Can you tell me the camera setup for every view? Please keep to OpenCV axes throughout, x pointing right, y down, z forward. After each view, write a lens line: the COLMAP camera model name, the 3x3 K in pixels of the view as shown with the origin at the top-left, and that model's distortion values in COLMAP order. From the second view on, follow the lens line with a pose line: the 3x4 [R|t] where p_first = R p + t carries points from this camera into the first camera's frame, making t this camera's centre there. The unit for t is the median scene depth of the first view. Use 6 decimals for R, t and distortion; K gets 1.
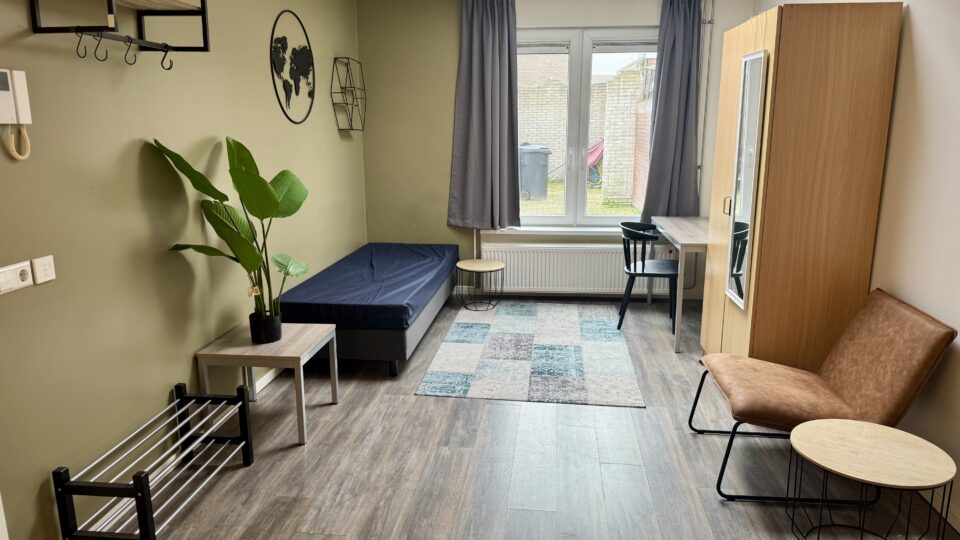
lens RADIAL K [[659.8, 0, 480.0], [0, 659.8, 270.0], [0, 0, 1]] dist [0.068988, -0.043367]
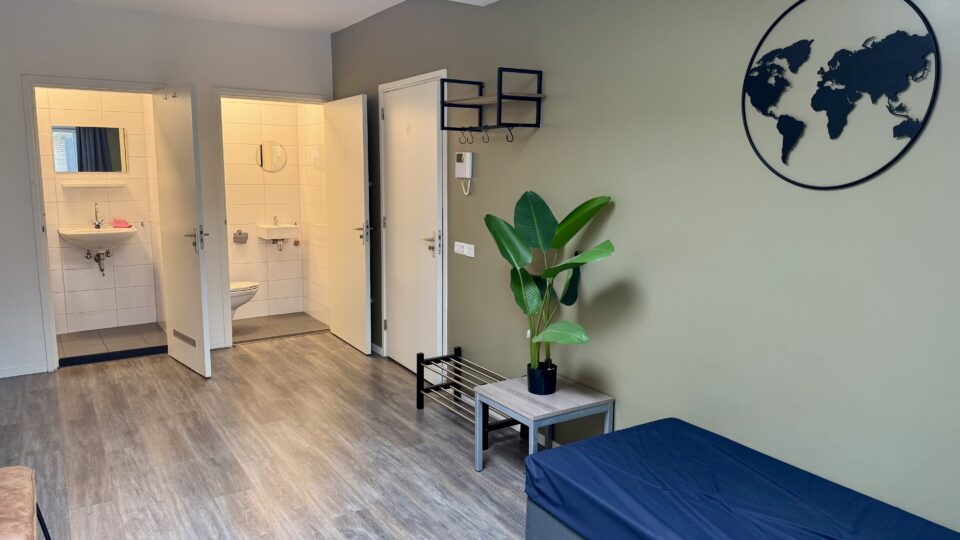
lens RADIAL K [[659.8, 0, 480.0], [0, 659.8, 270.0], [0, 0, 1]] dist [0.068988, -0.043367]
pose [[-0.766029, 0.090480, -0.636407, 0.386433], [-0.152474, 0.936213, 0.316635, -0.383984], [0.624461, 0.339587, -0.703370, 1.636321]]
